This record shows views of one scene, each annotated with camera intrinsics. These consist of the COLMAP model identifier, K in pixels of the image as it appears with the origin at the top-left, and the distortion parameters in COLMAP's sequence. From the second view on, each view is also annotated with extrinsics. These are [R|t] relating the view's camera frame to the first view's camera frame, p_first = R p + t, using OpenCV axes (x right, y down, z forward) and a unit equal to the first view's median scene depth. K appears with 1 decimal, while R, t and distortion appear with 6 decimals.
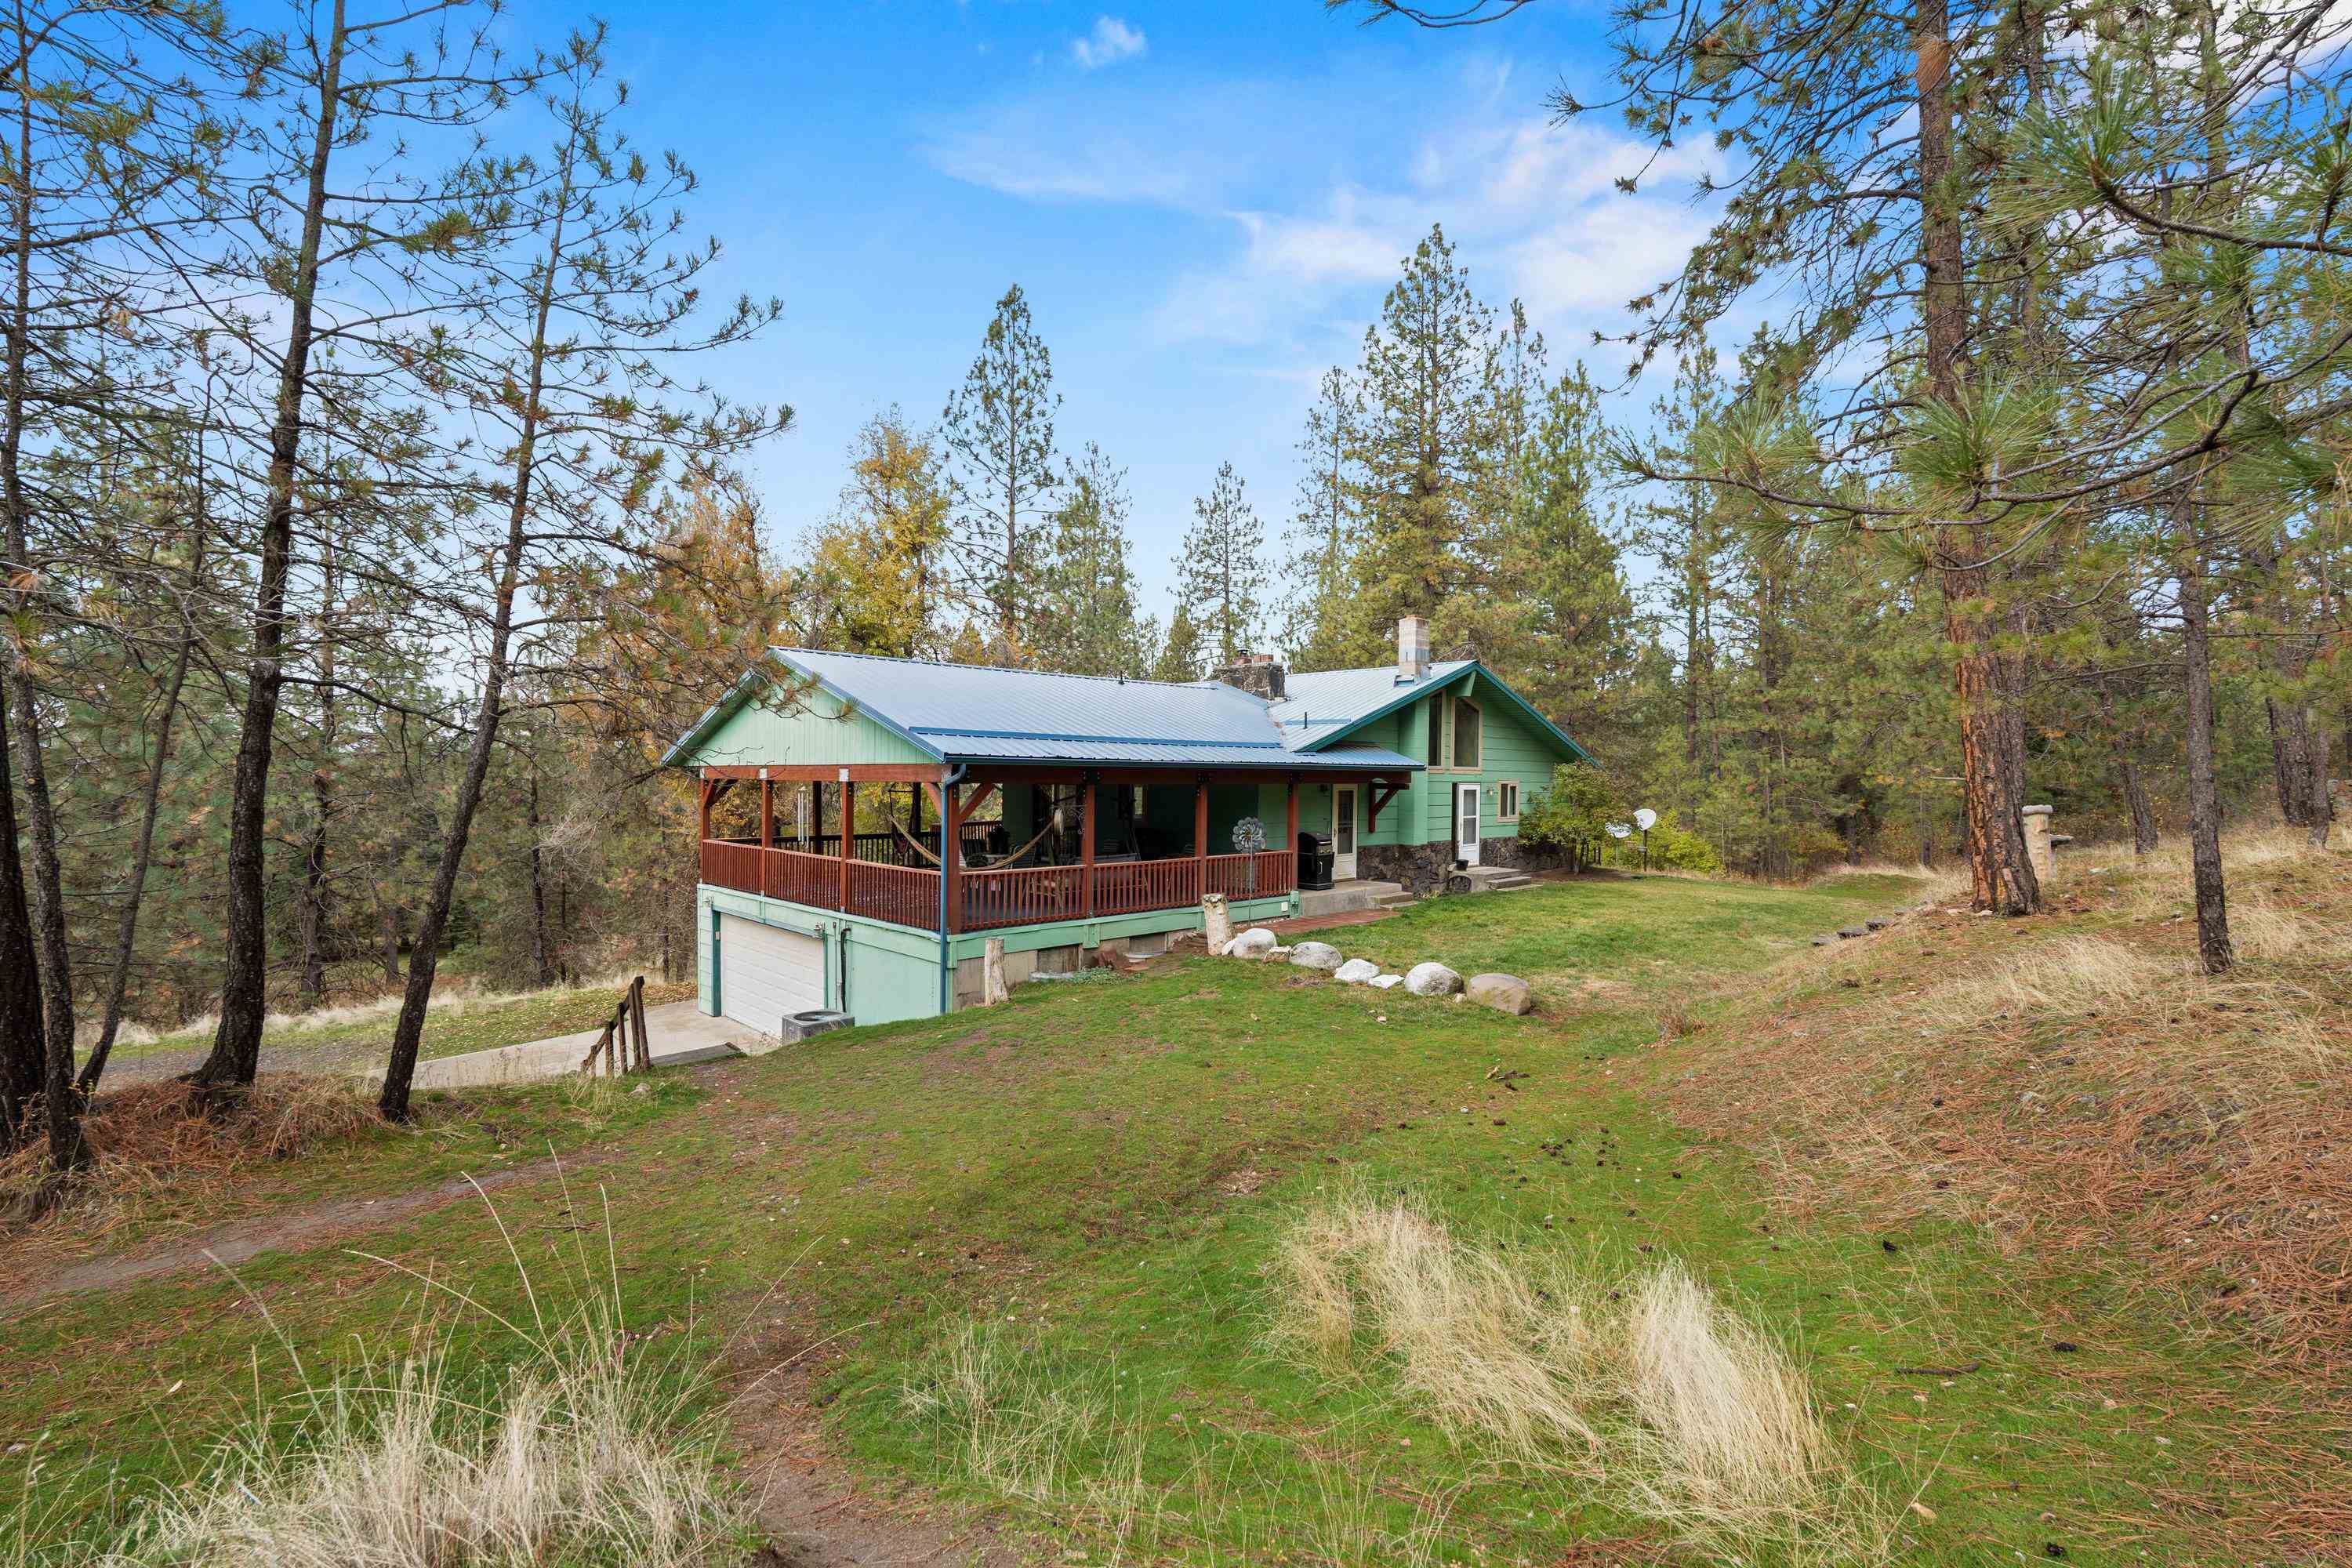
lens RADIAL K [[1027.3, 0, 1178.6], [0, 1027.3, 773.2], [0, 0, 1]] dist [-0.005640, 0.000579]
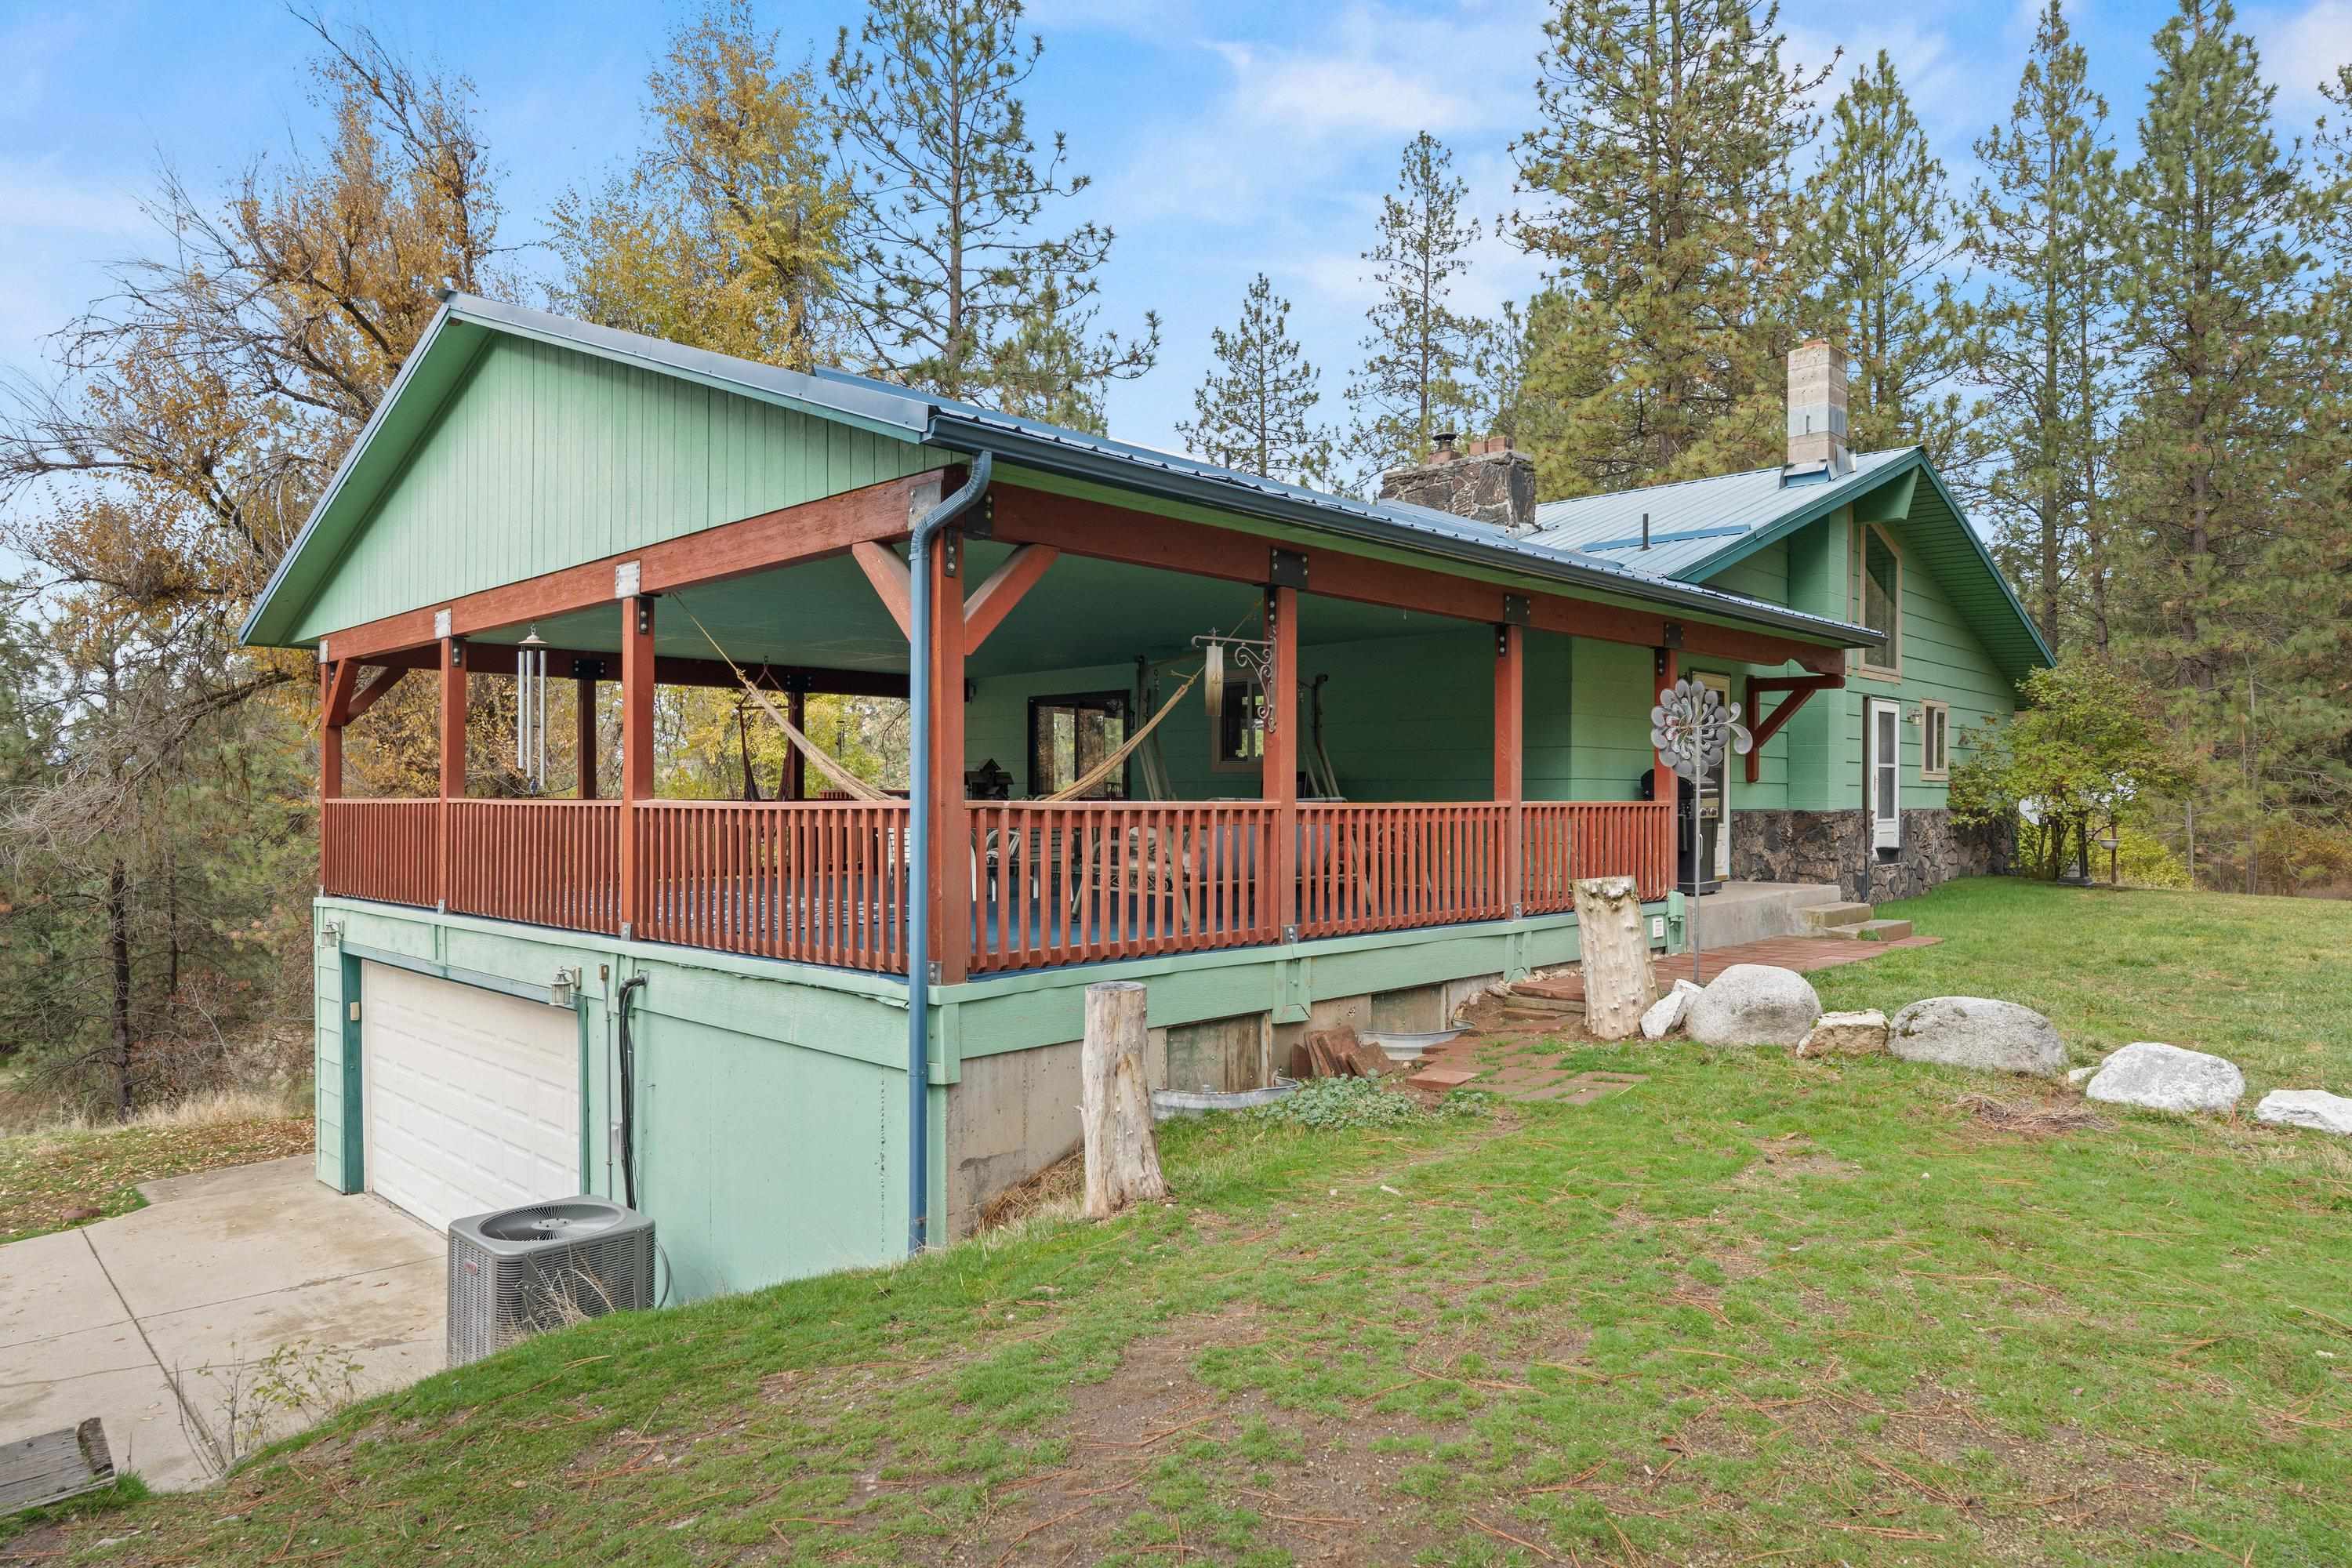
lens RADIAL K [[1428.6, 0, 1174.8], [0, 1428.6, 799.9], [0, 0, 1]] dist [-0.000710, -0.001789]
pose [[0.999625, -0.007375, 0.026355, -0.104137], [0.007267, 0.999965, 0.004187, 0.063546], [-0.026385, -0.003993, 0.999644, 0.353279]]
